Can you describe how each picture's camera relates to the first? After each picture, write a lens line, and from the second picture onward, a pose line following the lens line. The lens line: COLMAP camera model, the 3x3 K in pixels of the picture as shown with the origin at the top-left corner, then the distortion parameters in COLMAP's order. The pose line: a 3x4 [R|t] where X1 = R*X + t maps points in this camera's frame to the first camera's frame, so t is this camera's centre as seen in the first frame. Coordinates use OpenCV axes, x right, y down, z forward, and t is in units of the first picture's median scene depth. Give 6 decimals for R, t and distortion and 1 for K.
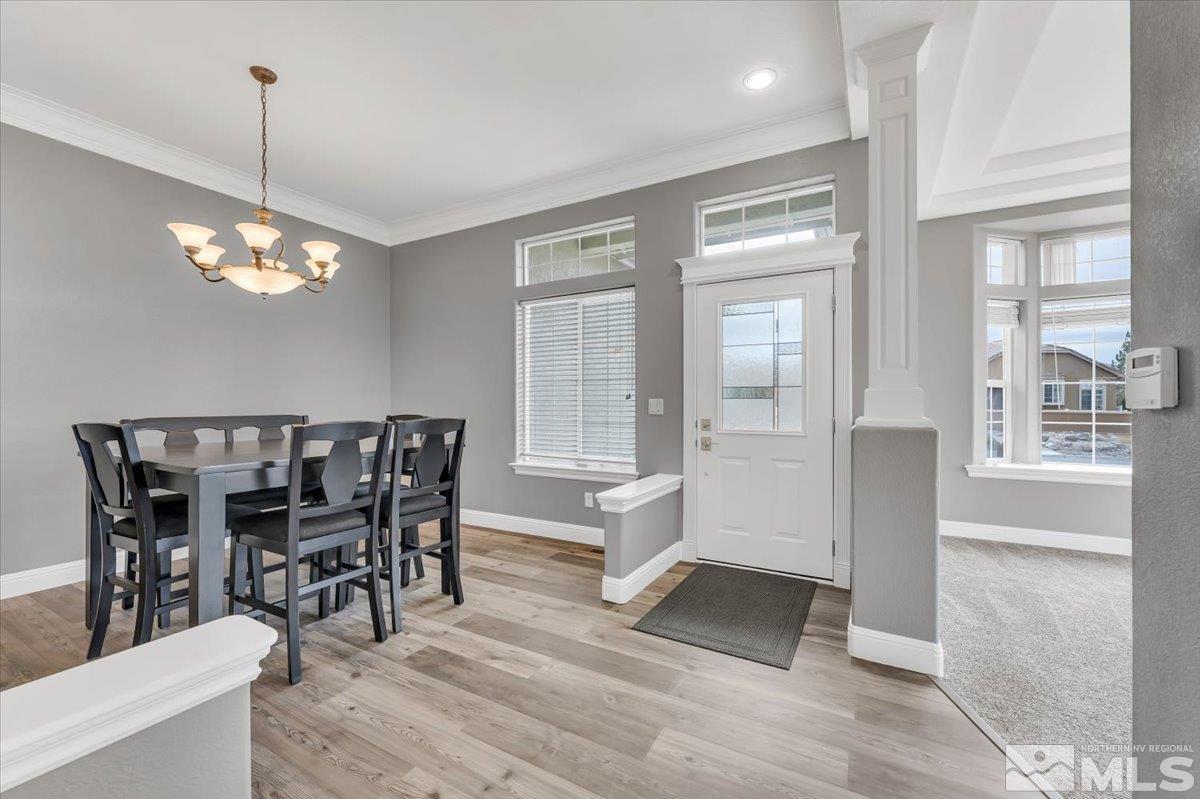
lens RADIAL K [[487.6, 0, 603.2], [0, 487.6, 404.2], [0, 0, 1]] dist [-0.000872, 0.000552]
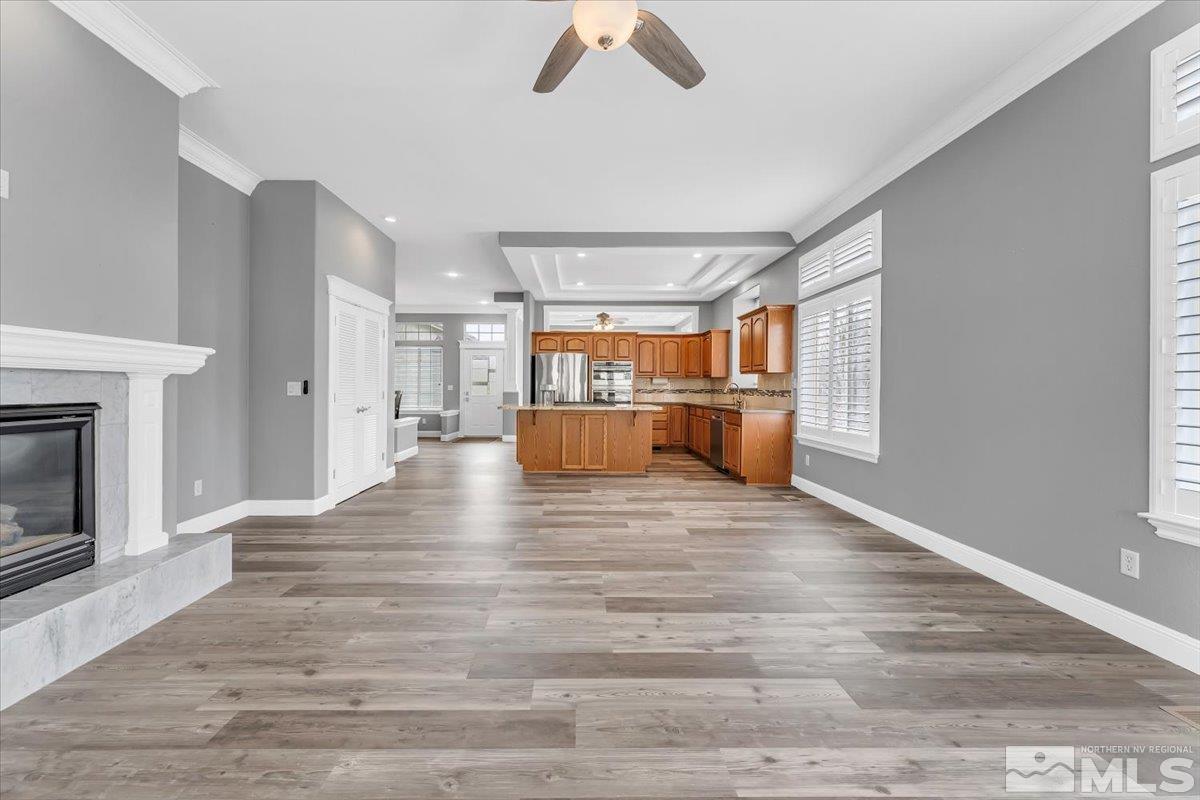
lens RADIAL K [[487.6, 0, 577.9], [0, 487.6, 389.6], [0, 0, 1]] dist [-0.000872, 0.000552]
pose [[0.876518, 0.004024, 0.481353, -0.646428], [-0.005052, 0.999987, 0.000841, 0.009948], [-0.481343, -0.003169, 0.876527, -2.010108]]
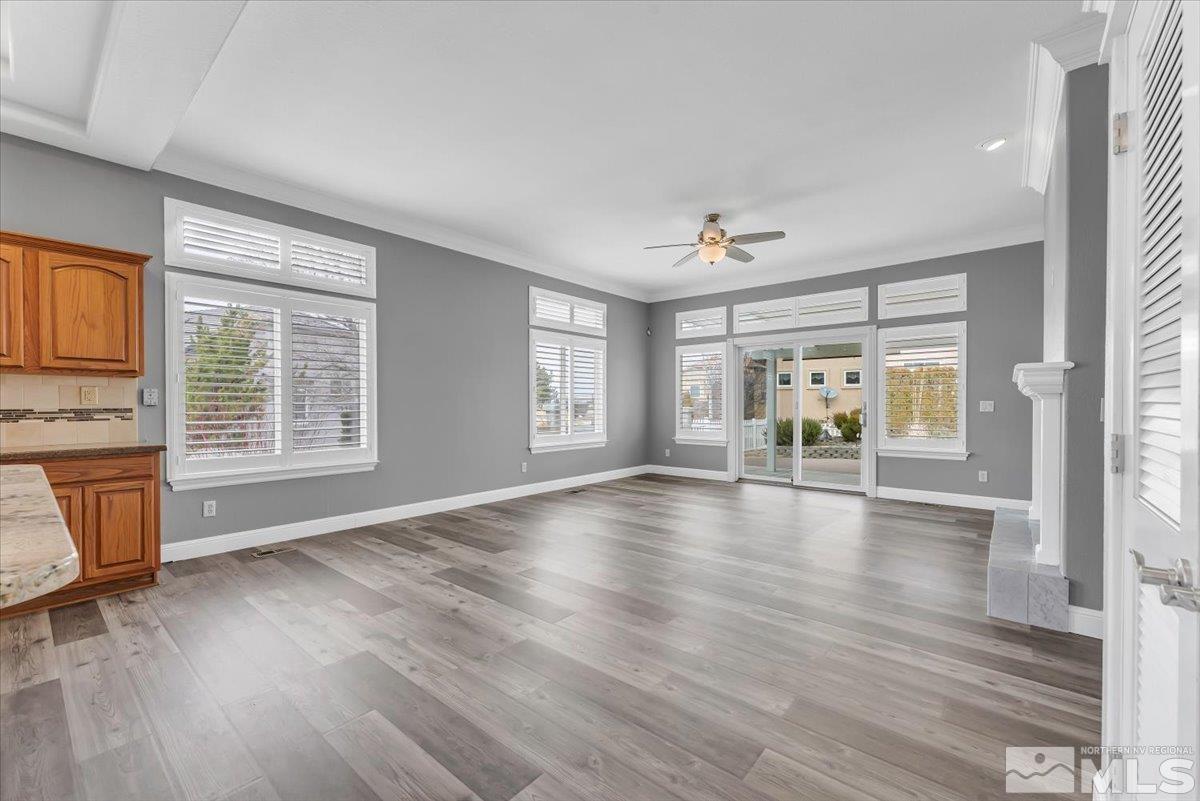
lens RADIAL K [[487.6, 0, 599.6], [0, 487.6, 407.8], [0, 0, 1]] dist [-0.000872, 0.000552]
pose [[-0.981900, -0.000264, 0.189402, -0.341101], [0.002154, 0.999919, 0.012558, 0.000561], [-0.189390, 0.012738, -0.981819, -0.258585]]
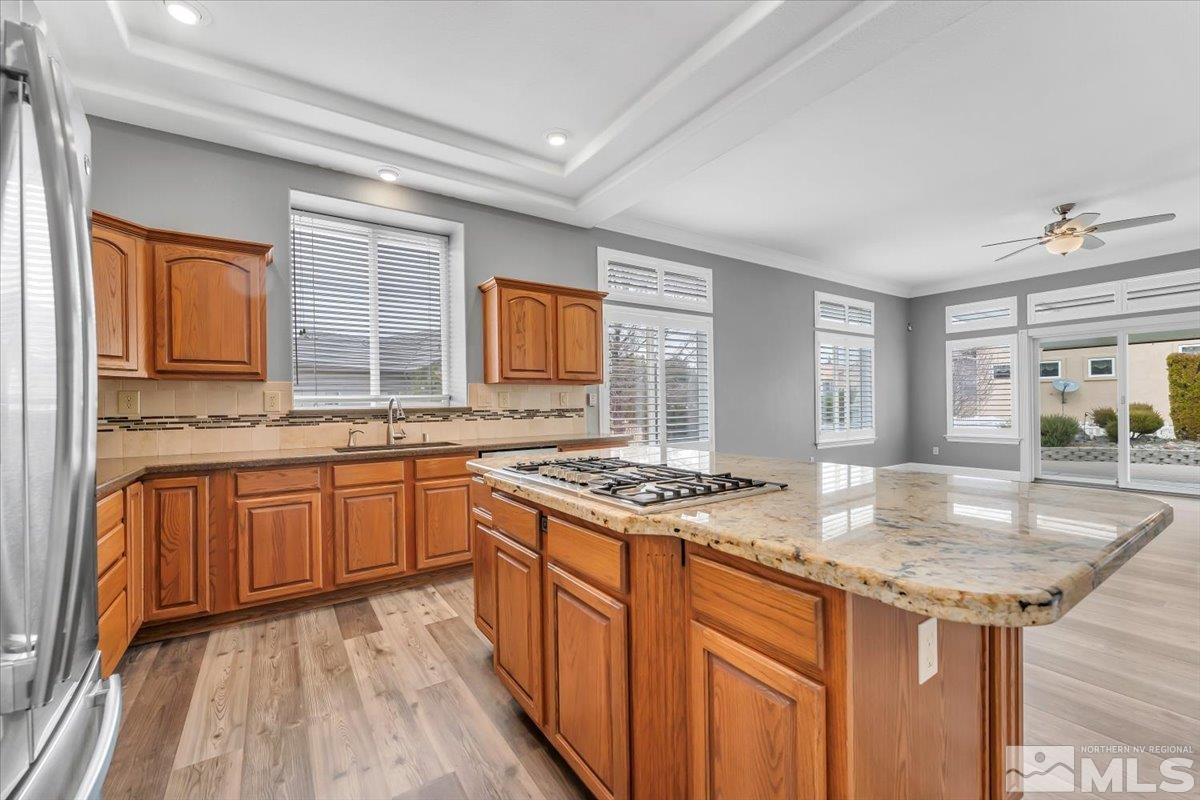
lens RADIAL K [[487.6, 0, 601.4], [0, 487.6, 408.6], [0, 0, 1]] dist [-0.000872, 0.000552]
pose [[-0.894064, 0.009819, 0.447833, 0.105641], [0.016412, 0.999806, 0.010845, -0.000685], [-0.447639, 0.017046, -0.894052, 0.072828]]
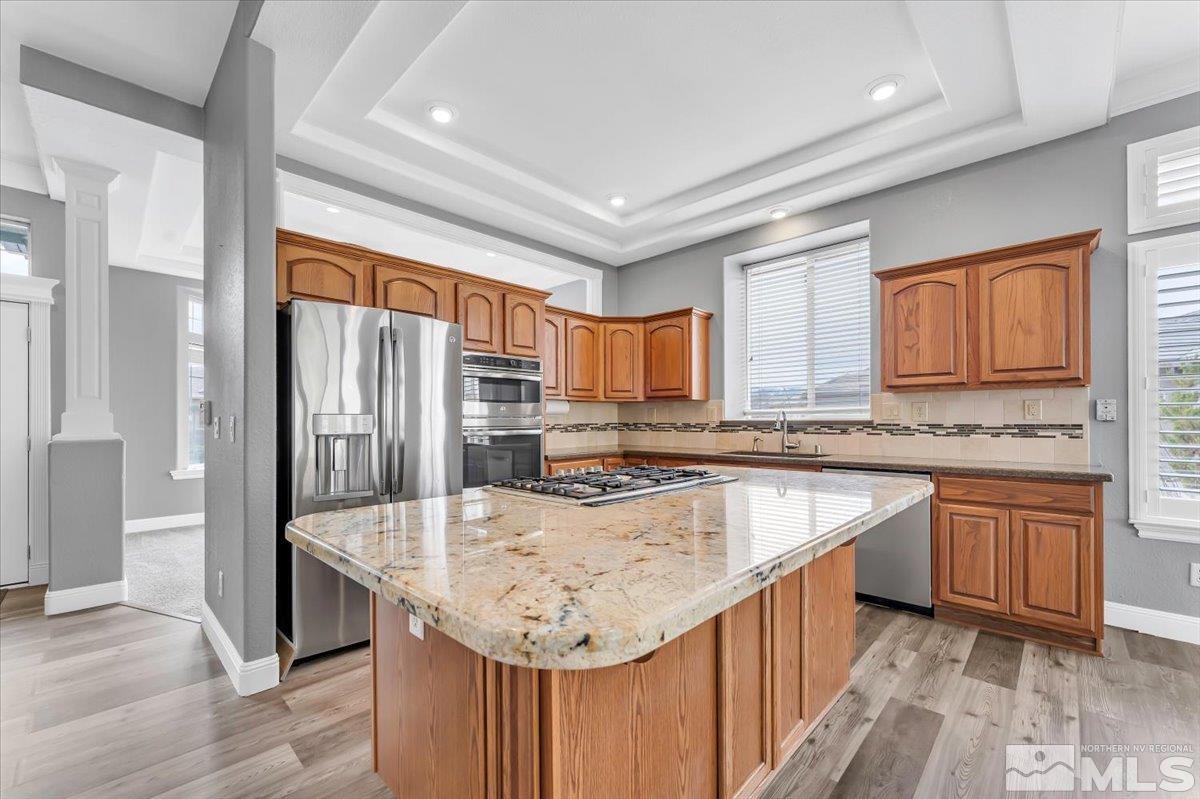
lens RADIAL K [[487.6, 0, 594.1], [0, 487.6, 418.5], [0, 0, 1]] dist [-0.000872, 0.000552]
pose [[0.260175, 0.002338, 0.965559, -0.227141], [0.006841, 0.999968, -0.004265, 0.000304], [-0.965537, 0.007715, 0.260151, -0.459351]]
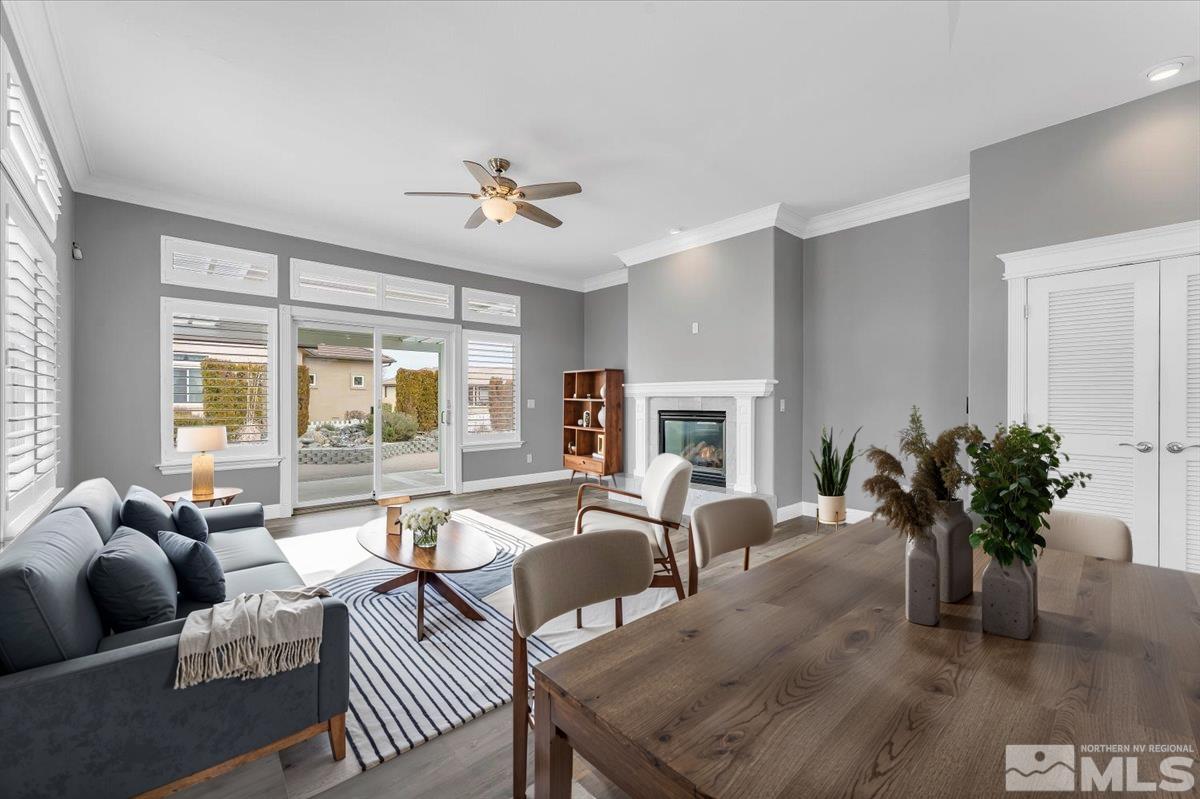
lens RADIAL K [[487.6, 0, 579.2], [0, 487.6, 399.3], [0, 0, 1]] dist [-0.000872, 0.000552]
pose [[-0.327184, -0.002297, -0.944958, 0.479167], [-0.004166, 0.999991, -0.000988, 0.001097], [0.944951, 0.003614, -0.327191, -1.075687]]
